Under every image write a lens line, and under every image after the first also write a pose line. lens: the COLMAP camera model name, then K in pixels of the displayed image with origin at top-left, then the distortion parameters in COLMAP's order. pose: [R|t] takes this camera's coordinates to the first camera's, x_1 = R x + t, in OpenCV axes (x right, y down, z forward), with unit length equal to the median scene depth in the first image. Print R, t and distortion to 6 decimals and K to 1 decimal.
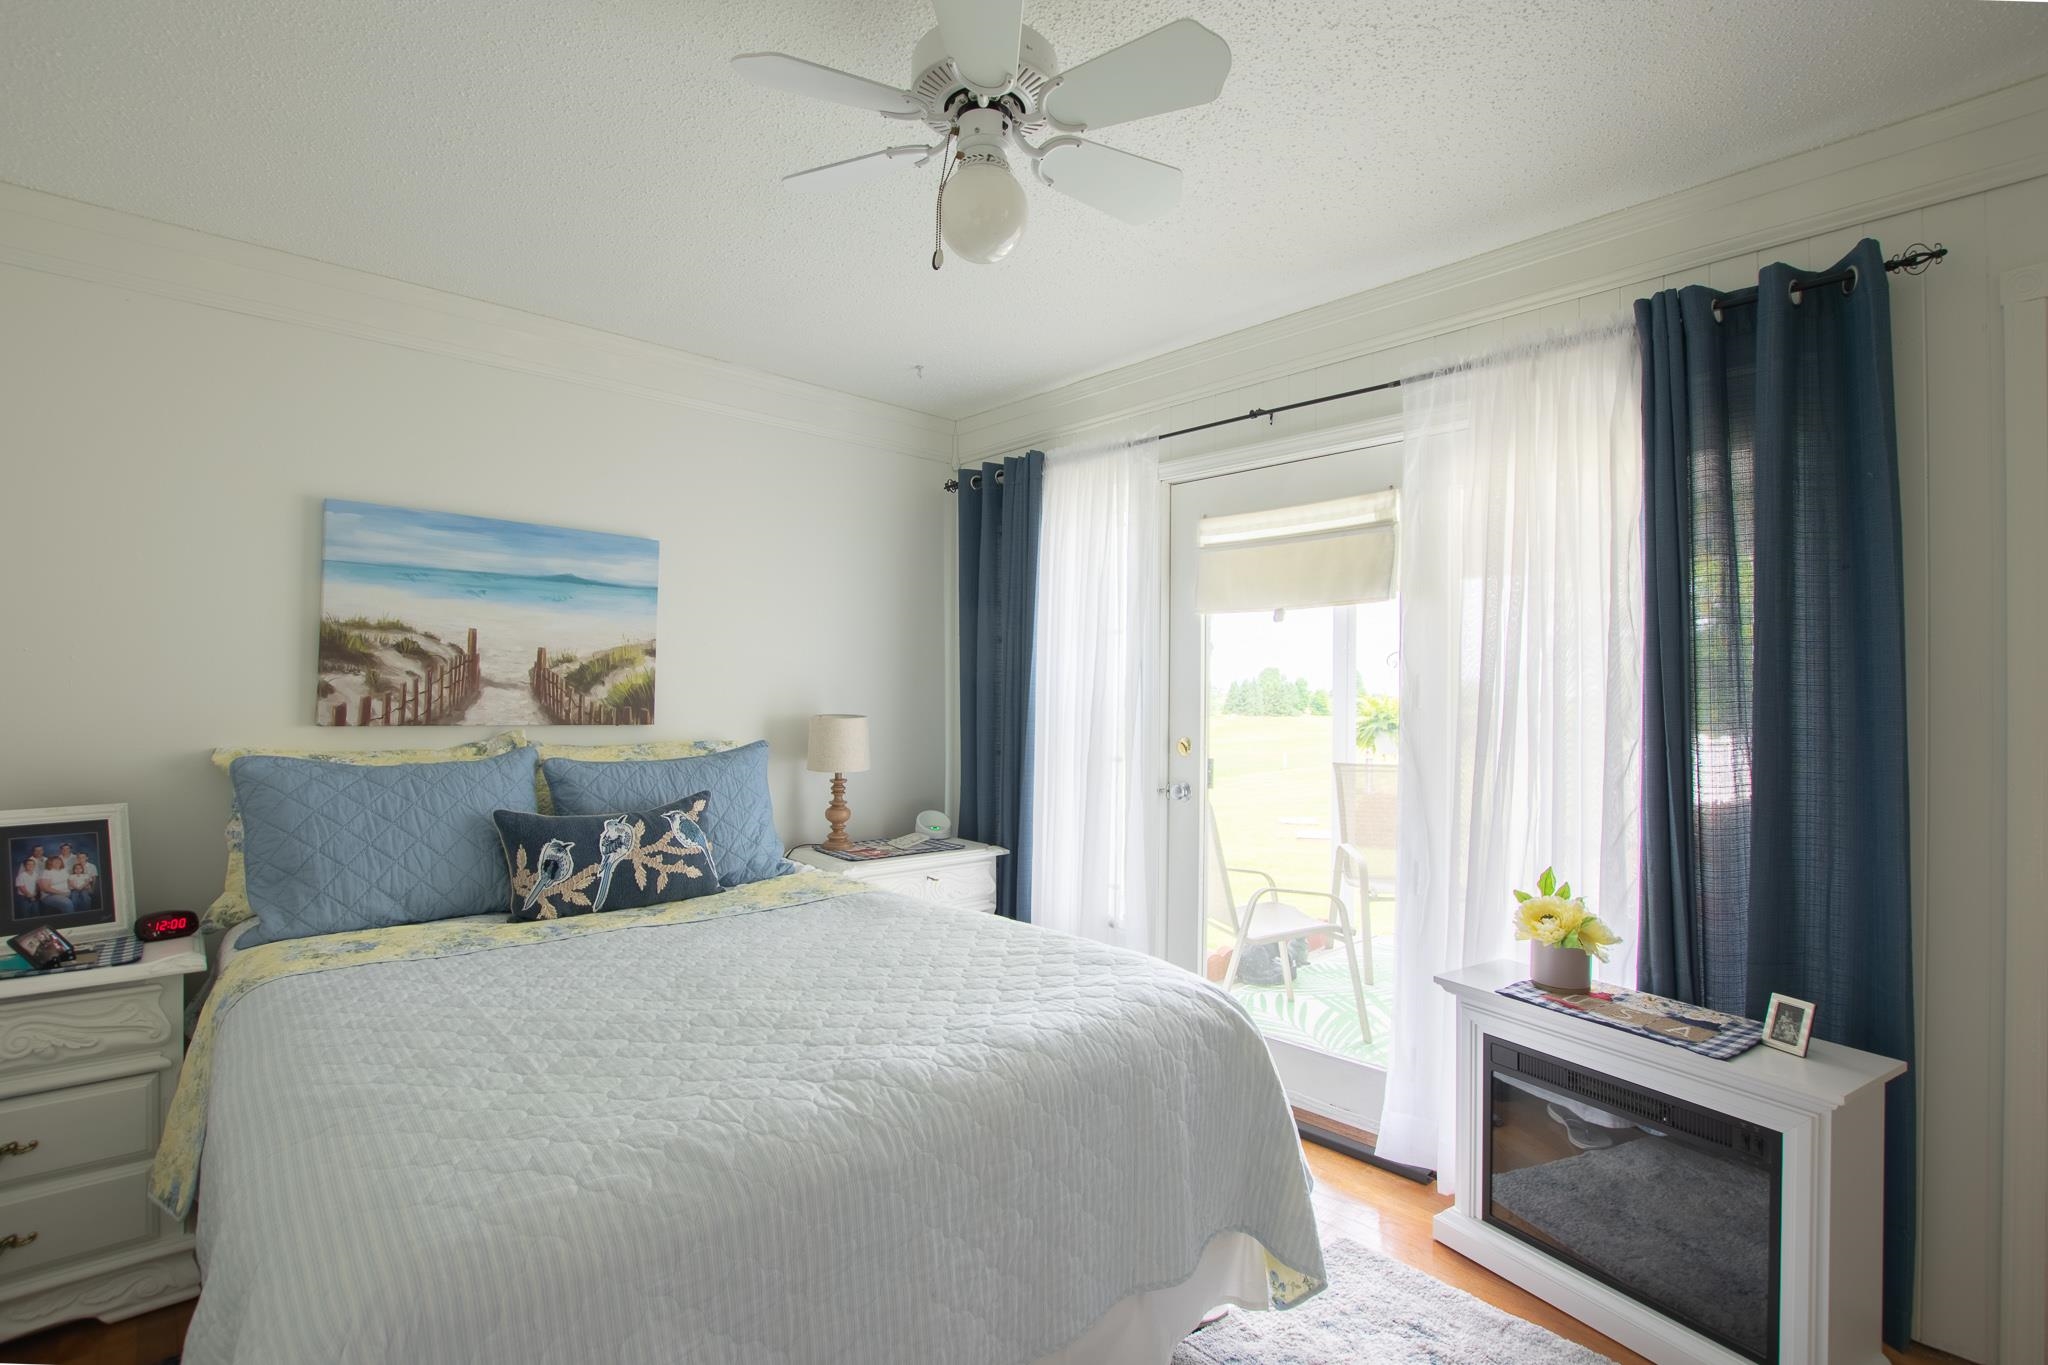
lens RADIAL K [[864.8, 0, 1048.3], [0, 864.8, 702.0], [0, 0, 1]] dist [-0.024167, 0.000014]
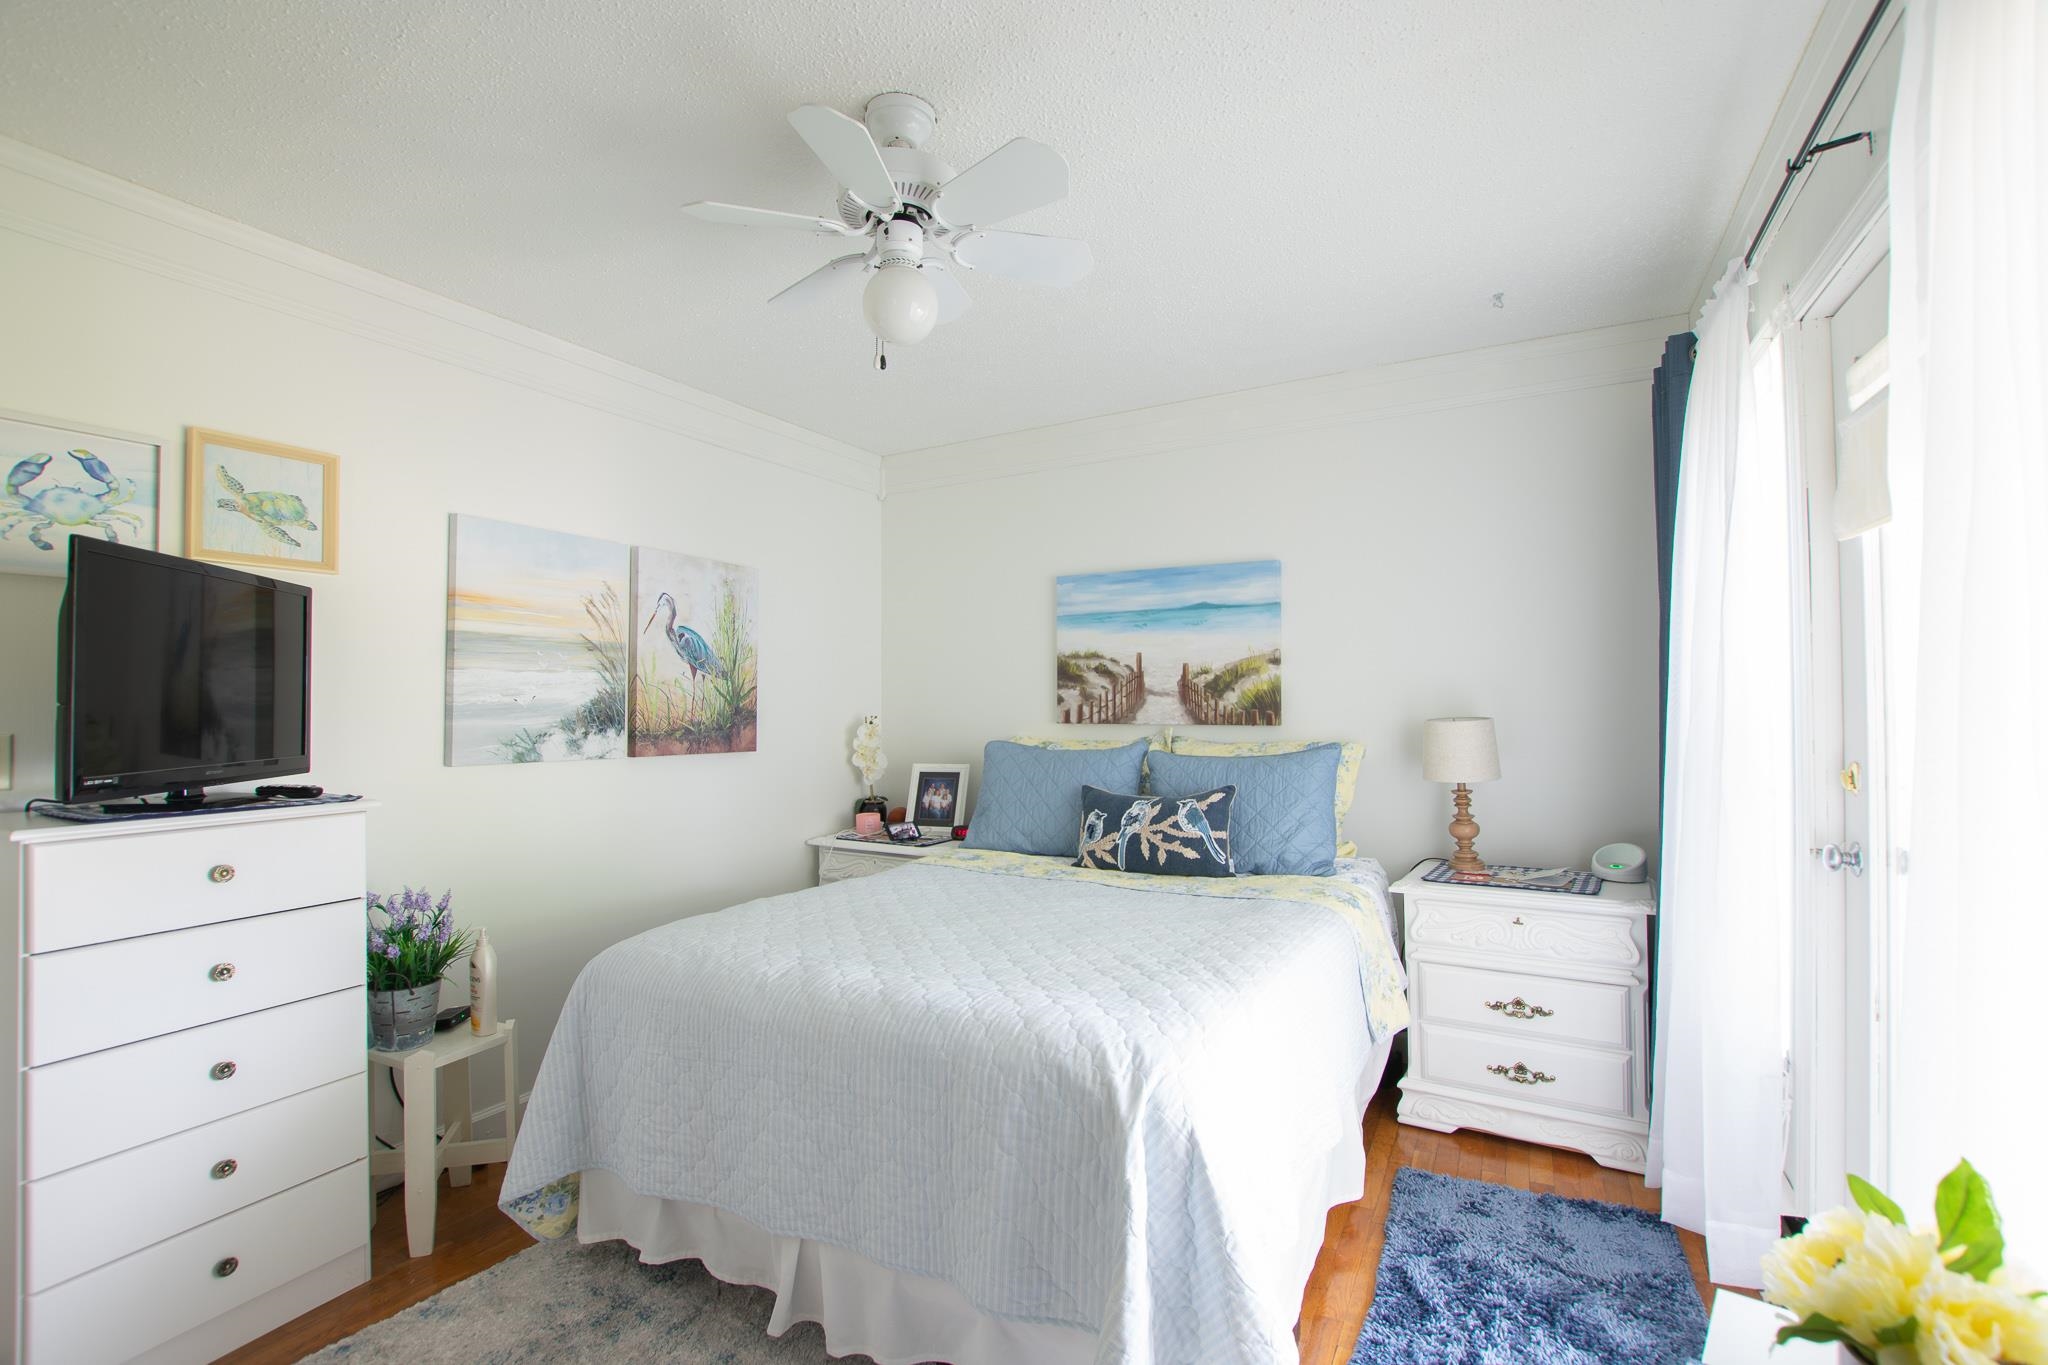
lens RADIAL K [[864.8, 0, 1048.3], [0, 864.8, 702.0], [0, 0, 1]] dist [-0.024167, 0.000014]
pose [[0.365454, -0.009718, -0.930779, 0.582181], [0.011218, 0.999919, -0.006035, -0.001016], [0.930762, -0.008236, 0.365533, 0.386627]]
